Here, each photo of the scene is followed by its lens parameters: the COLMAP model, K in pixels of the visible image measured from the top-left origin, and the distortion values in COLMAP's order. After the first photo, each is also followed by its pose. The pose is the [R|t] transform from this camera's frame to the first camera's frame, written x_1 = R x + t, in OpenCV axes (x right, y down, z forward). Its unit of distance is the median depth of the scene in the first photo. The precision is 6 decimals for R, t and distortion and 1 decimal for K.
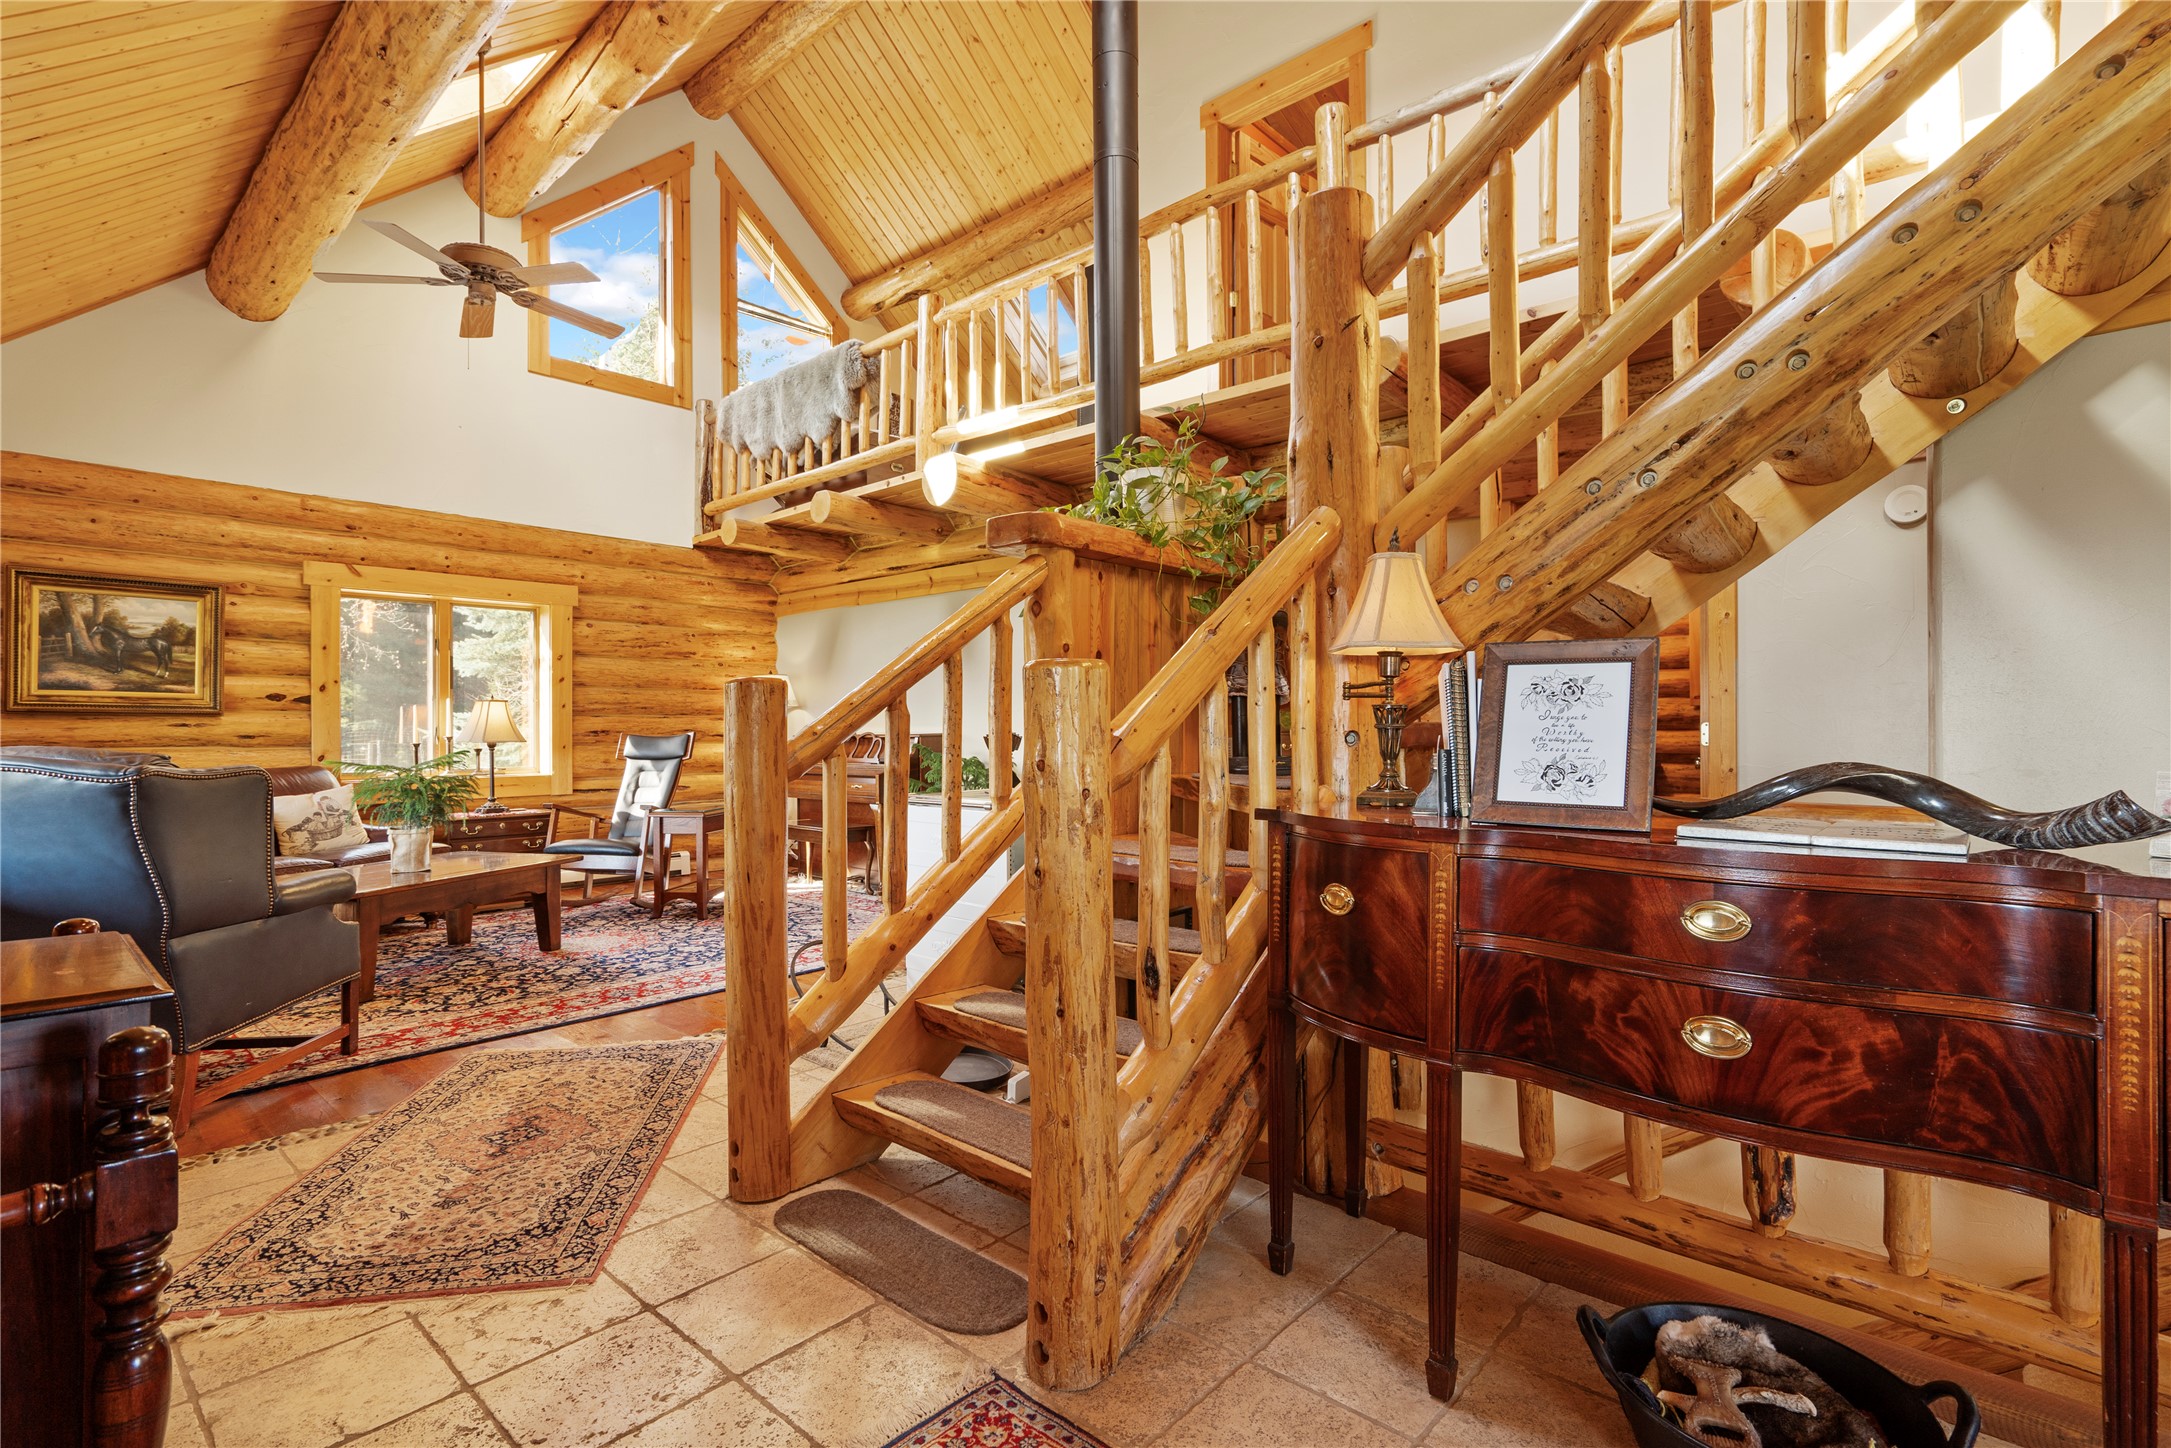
lens RADIAL K [[998.3, 0, 1081.0], [0, 998.3, 727.7], [0, 0, 1]] dist [-0.000928, 0.000944]
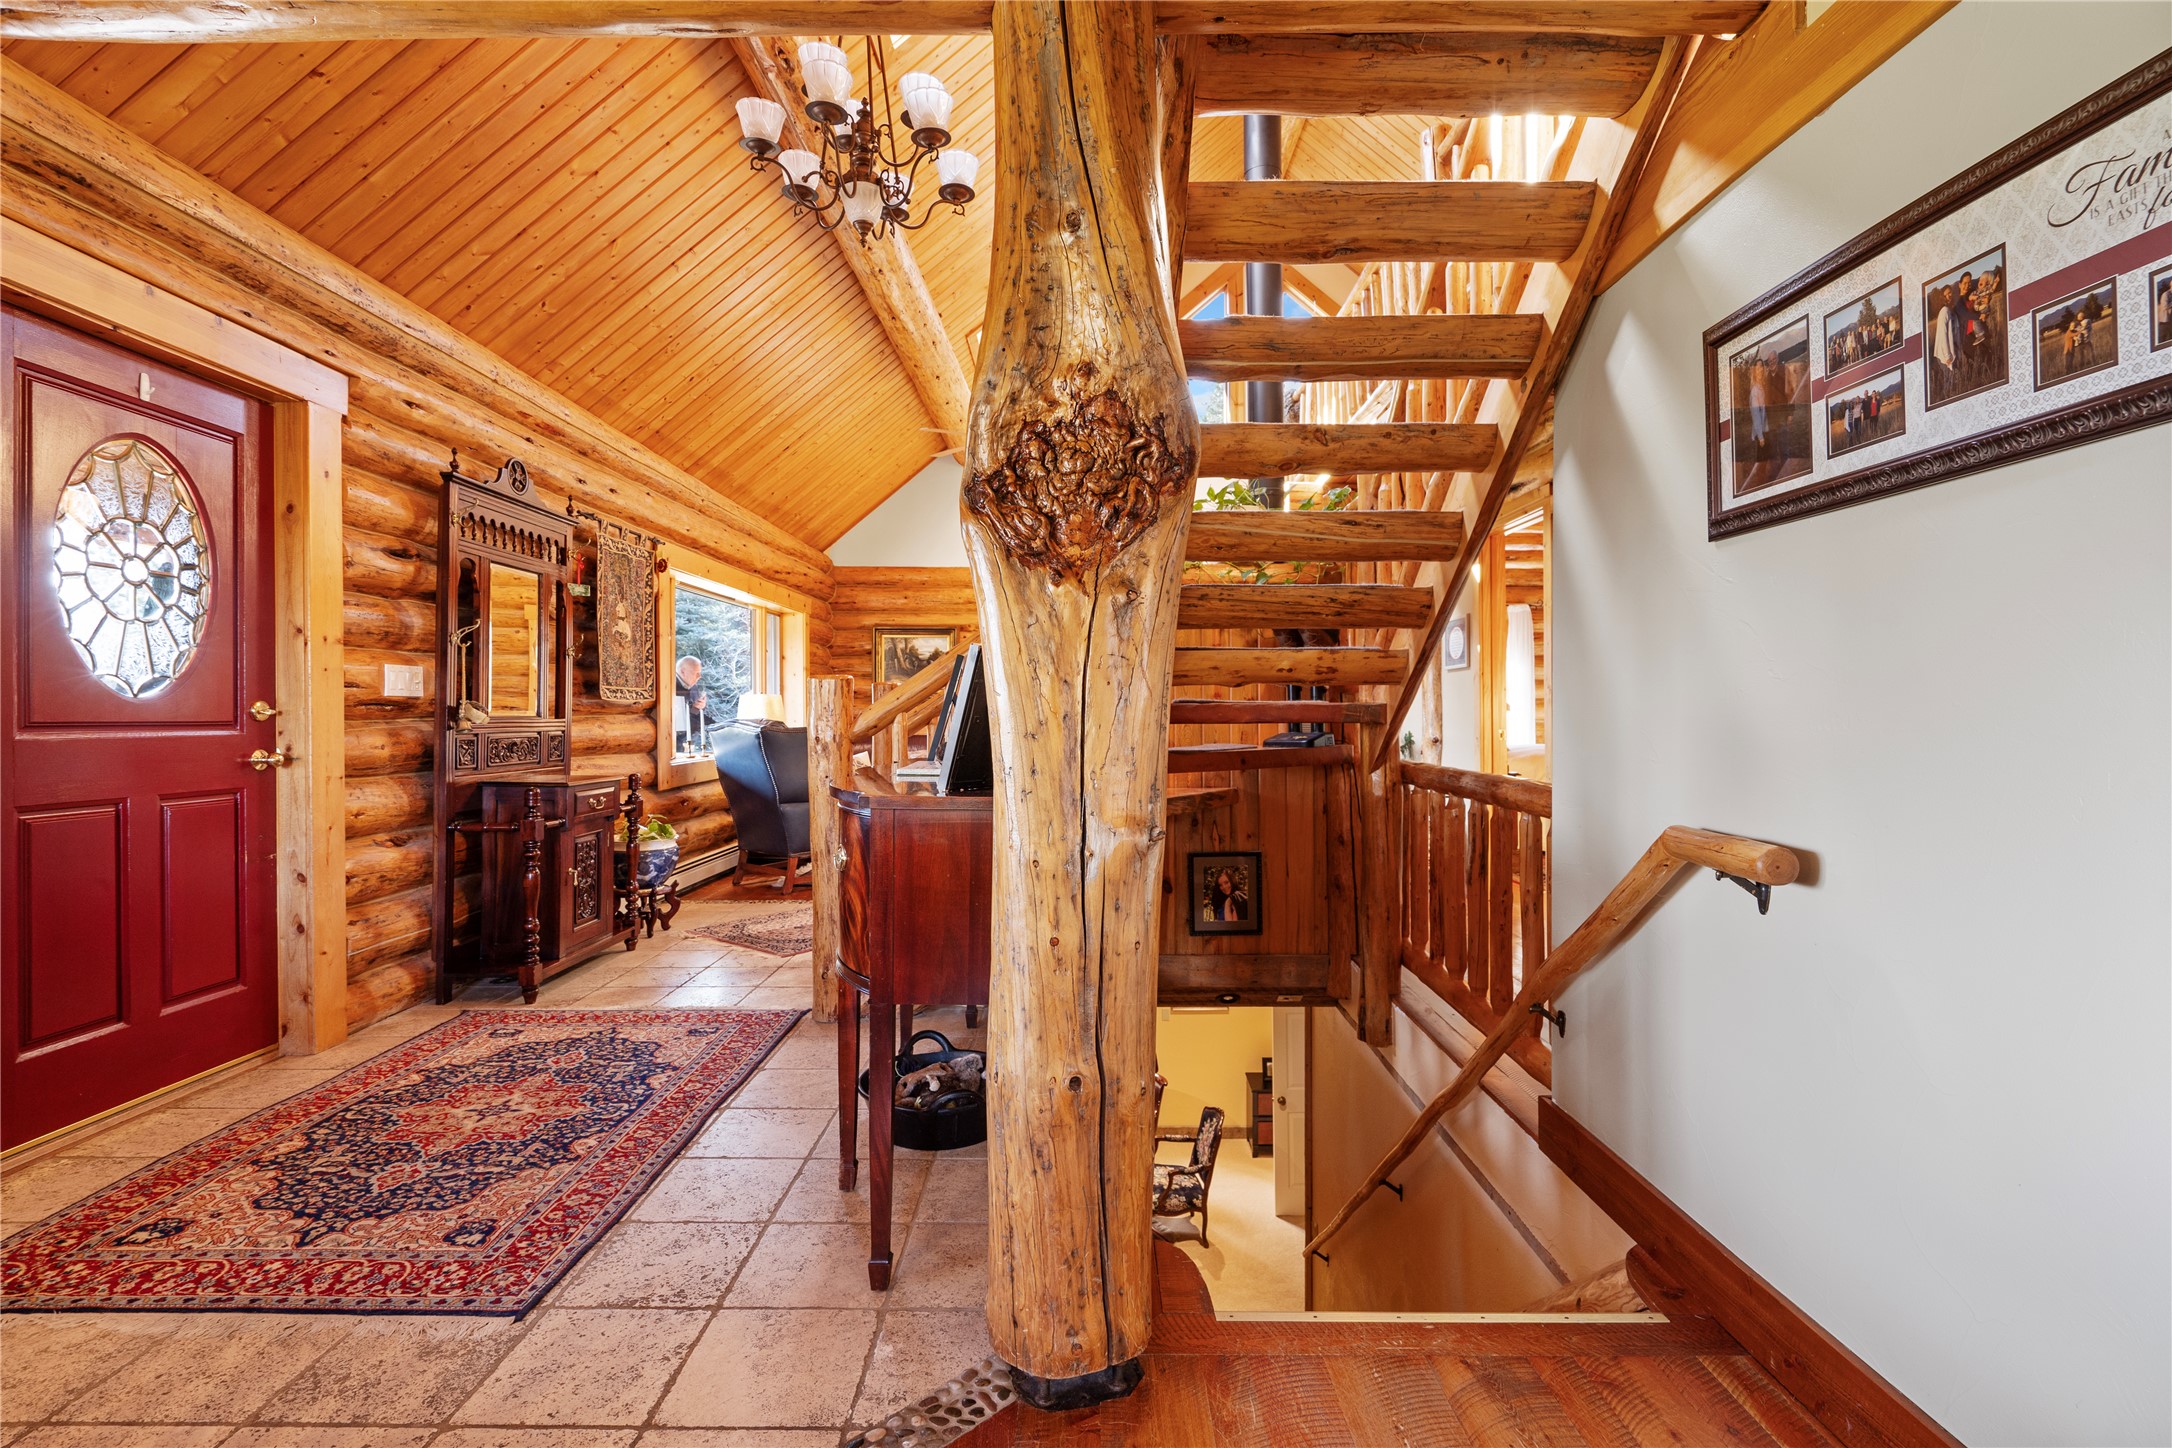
lens RADIAL K [[998.7, 0, 1104.7], [0, 998.7, 719.2], [0, 0, 1]] dist [-0.000928, 0.000944]
pose [[0.672174, 0.005924, -0.740370, 0.587362], [0.000121, 0.999967, 0.008110, 0.002793], [0.740393, -0.005541, 0.672151, 0.024589]]
